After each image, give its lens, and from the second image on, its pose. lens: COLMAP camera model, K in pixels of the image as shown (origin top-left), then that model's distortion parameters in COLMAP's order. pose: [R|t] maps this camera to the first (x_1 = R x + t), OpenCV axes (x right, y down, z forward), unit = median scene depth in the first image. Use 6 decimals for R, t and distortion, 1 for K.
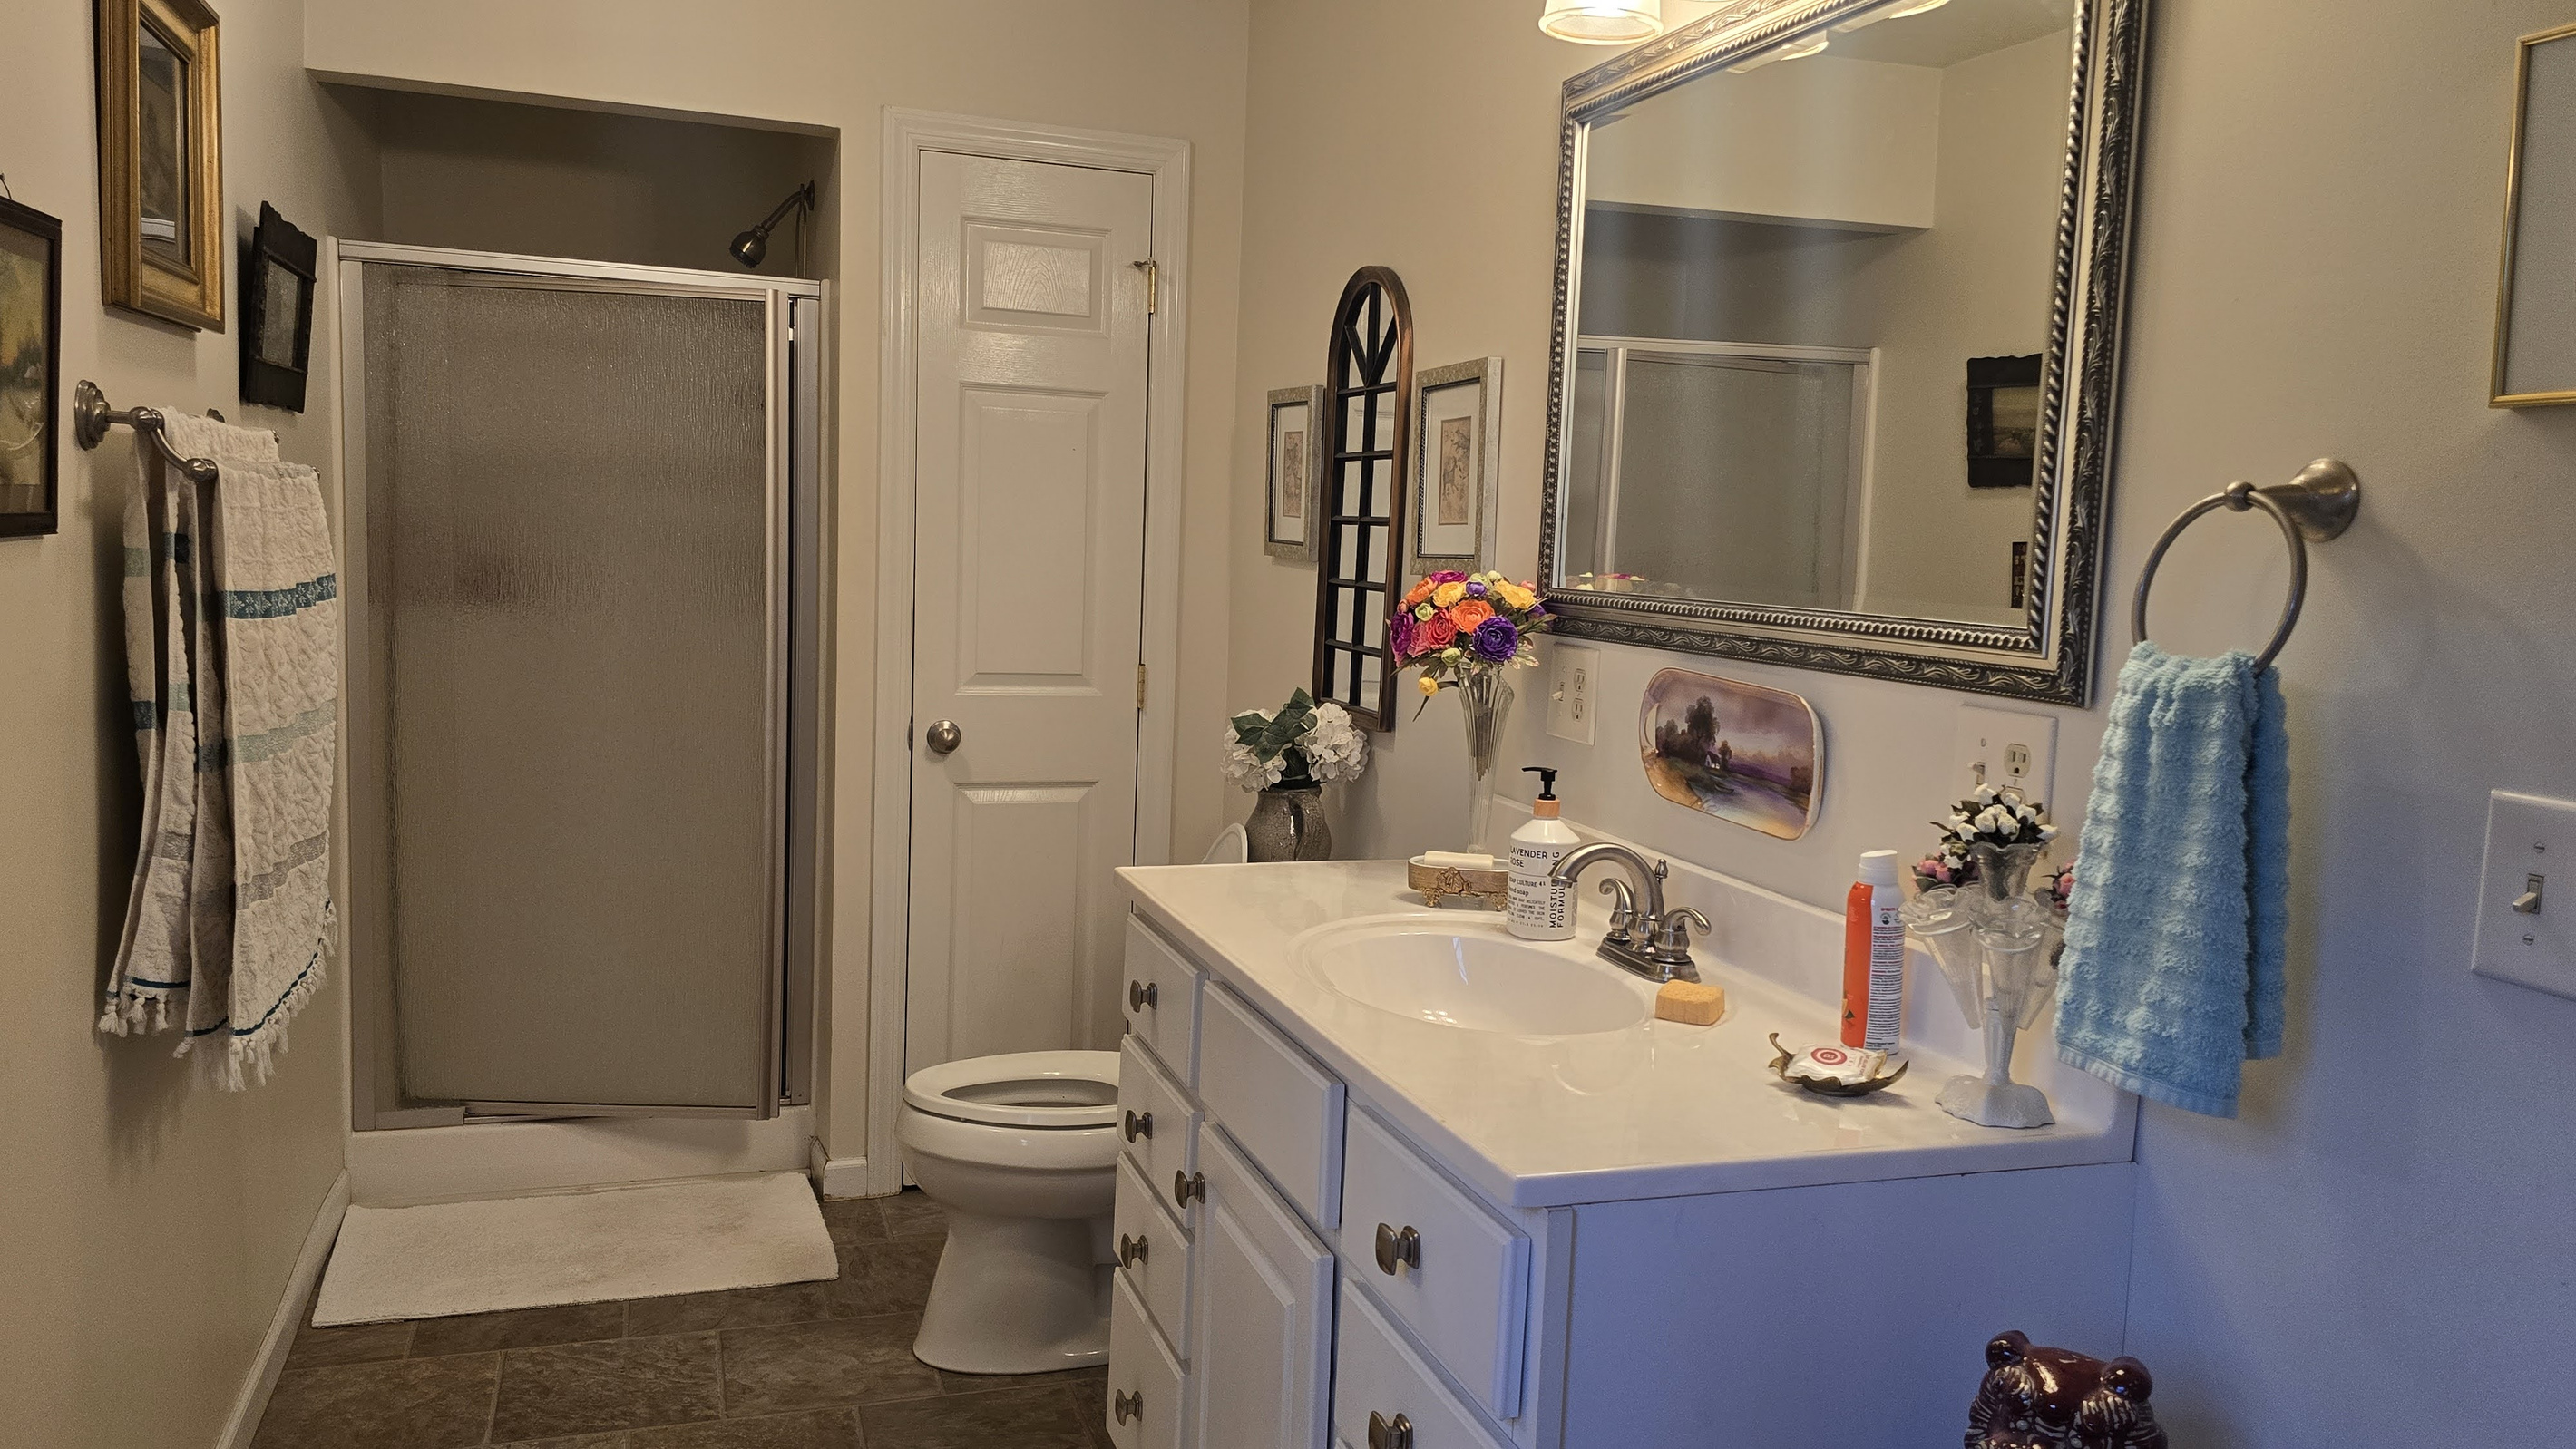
lens RADIAL K [[1900.8, 0, 1295.0], [0, 1900.8, 753.8], [0, 0, 1]] dist [0.068012, -0.073079]
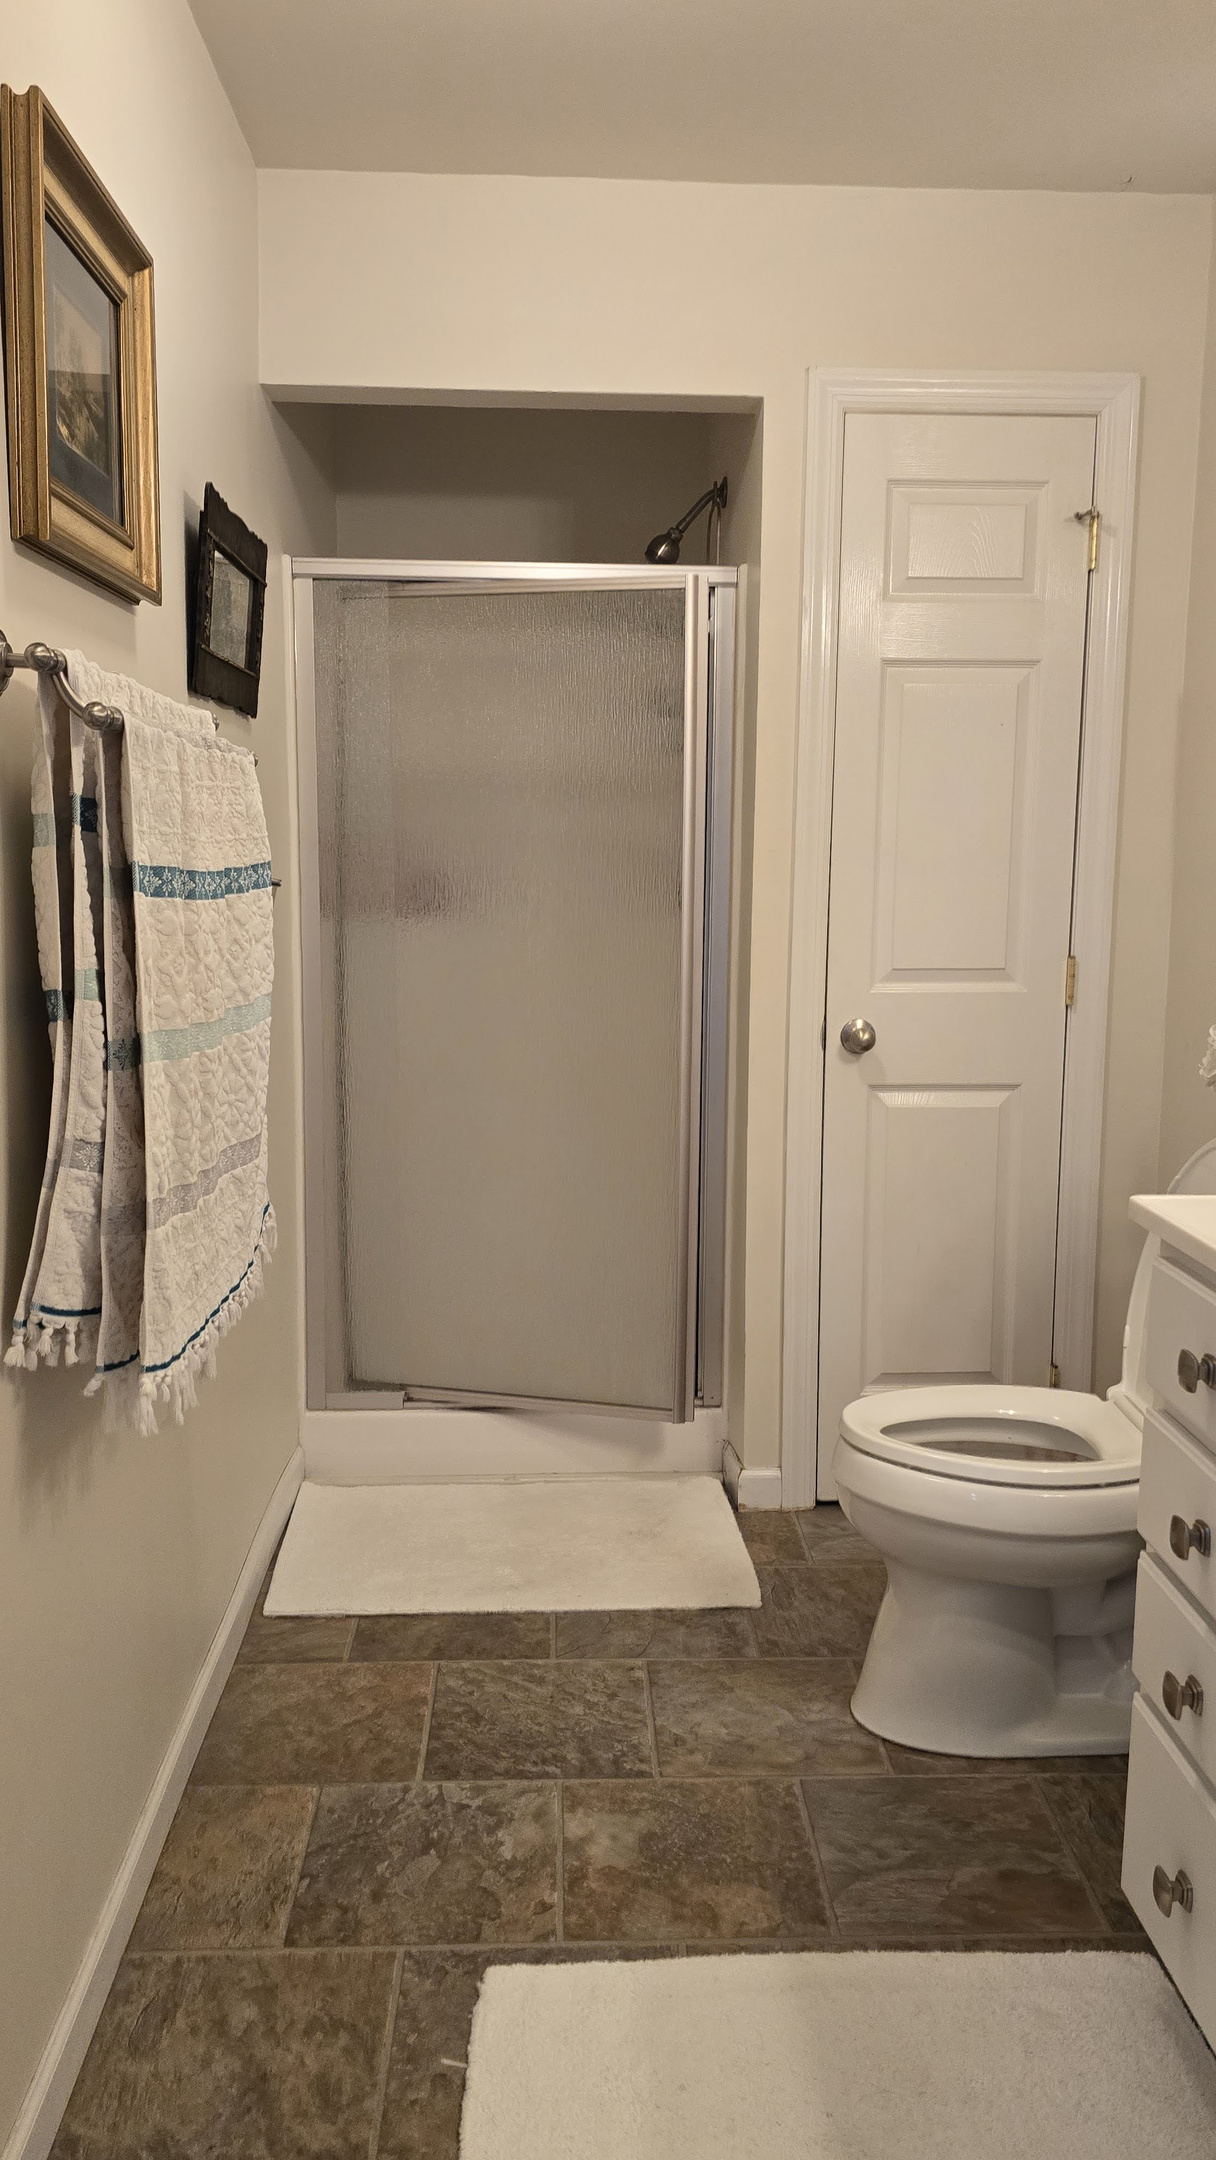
lens RADIAL K [[1551.4, 0, 608.0], [0, 1551.4, 1080.0], [0, 0, 1]] dist [0.074541, -0.069536]
pose [[0.959155, 0.006305, -0.282809, -0.118574], [-0.002073, 0.999881, 0.015262, 0.001821], [0.282872, -0.014052, 0.959055, 0.301623]]
